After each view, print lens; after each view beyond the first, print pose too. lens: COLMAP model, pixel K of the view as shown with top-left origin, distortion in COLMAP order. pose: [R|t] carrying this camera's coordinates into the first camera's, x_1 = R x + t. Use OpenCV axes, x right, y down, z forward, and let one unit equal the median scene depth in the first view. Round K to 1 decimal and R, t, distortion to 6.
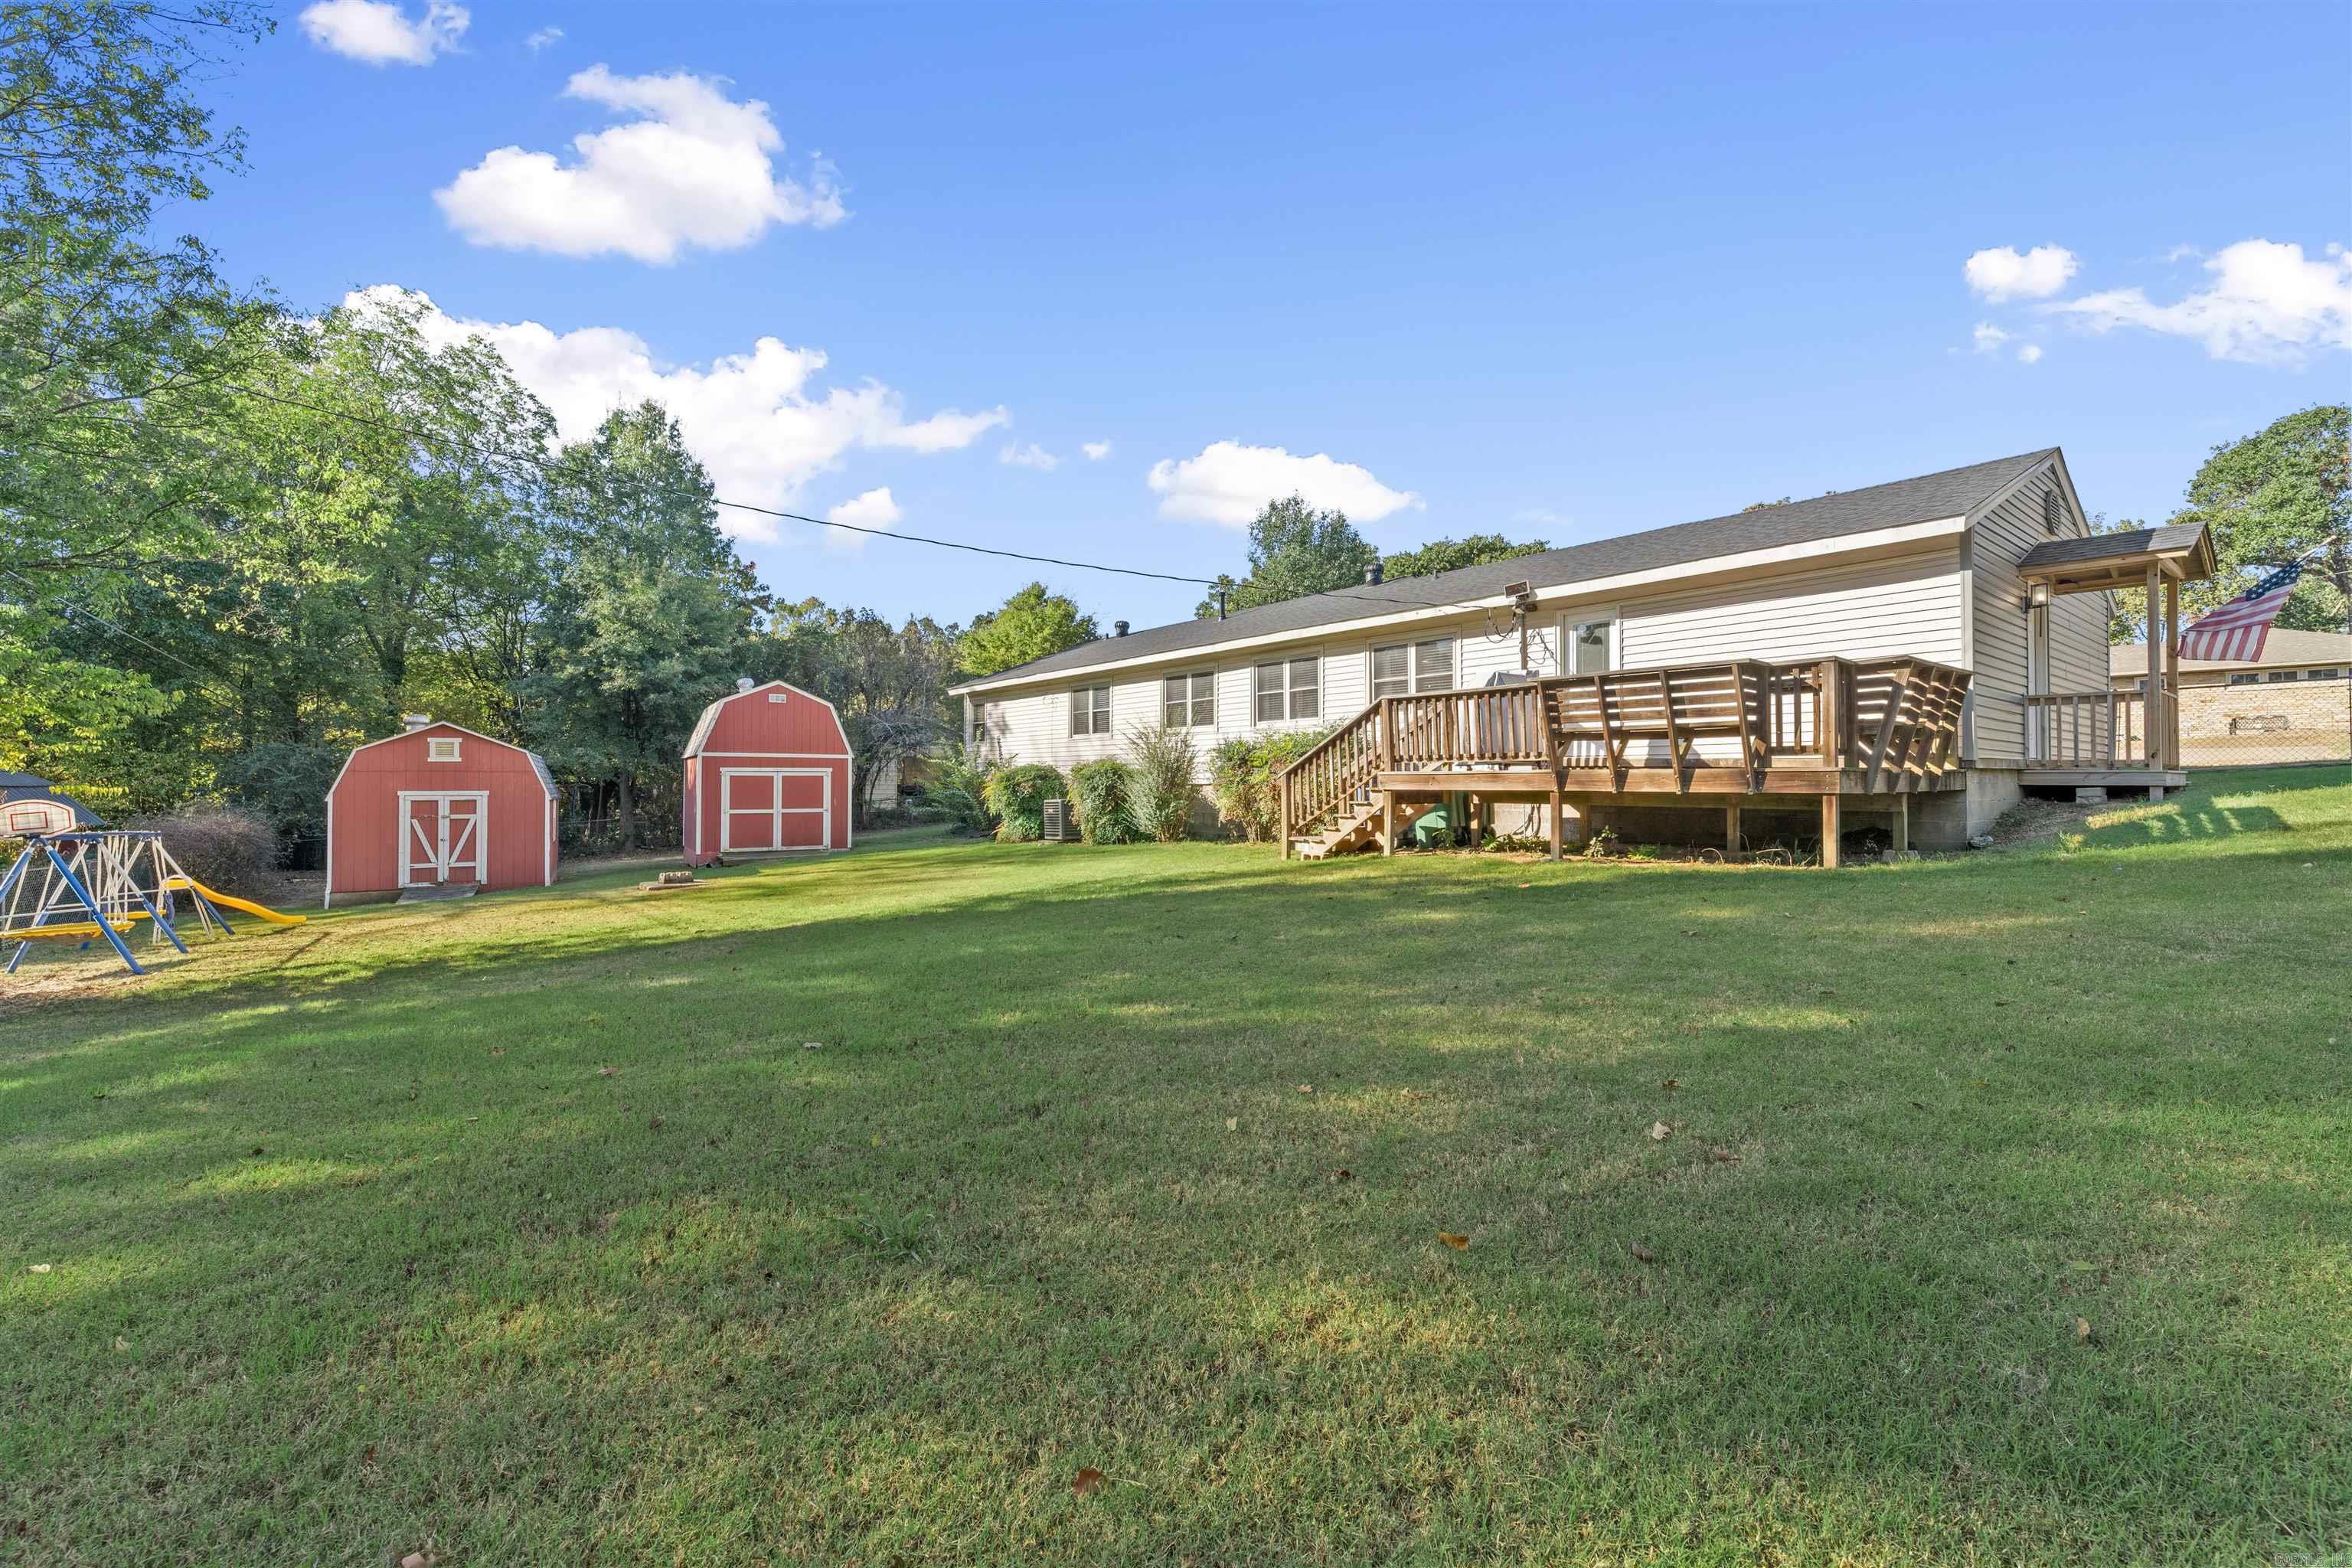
lens RADIAL K [[974.6, 0, 1168.4], [0, 974.6, 748.0], [0, 0, 1]] dist [0.011848, -0.000169]
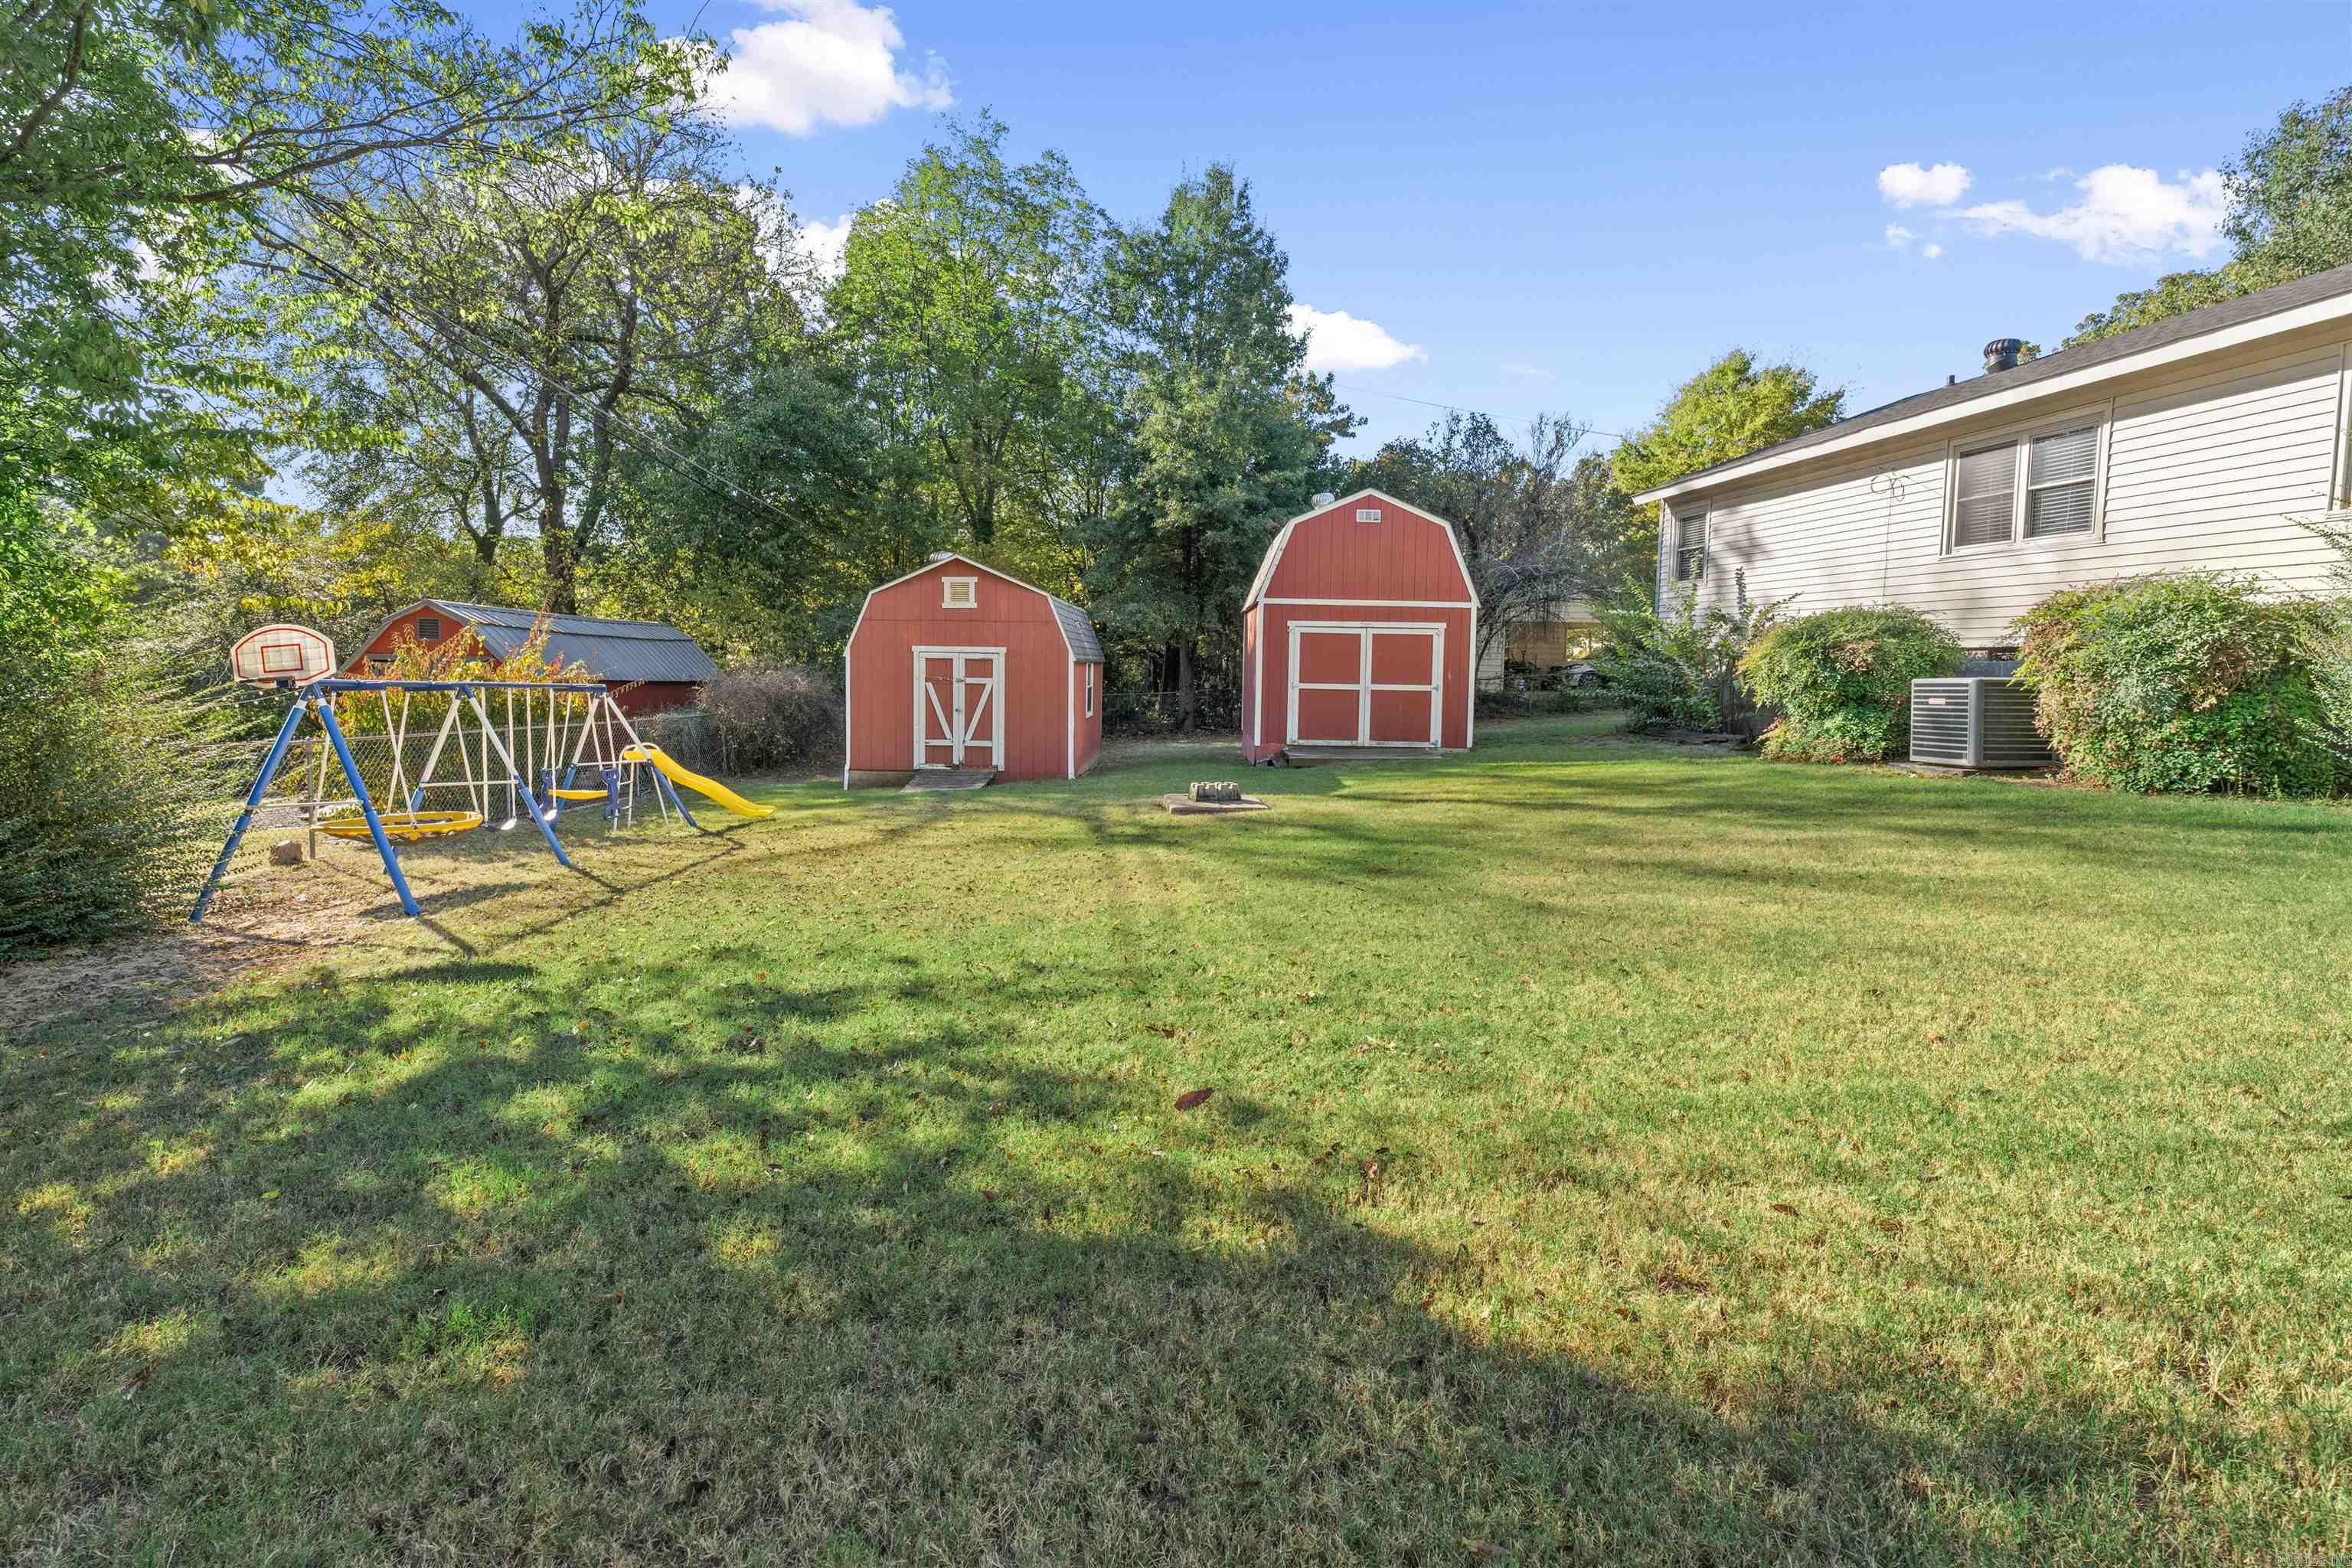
lens RADIAL K [[974.6, 0, 1168.4], [0, 974.6, 748.0], [0, 0, 1]] dist [0.011848, -0.000169]
pose [[0.850147, 0.062091, -0.522872, -0.156624], [0.000133, 0.992997, 0.118136, 0.025939], [0.526546, -0.100503, 0.844185, 0.347191]]
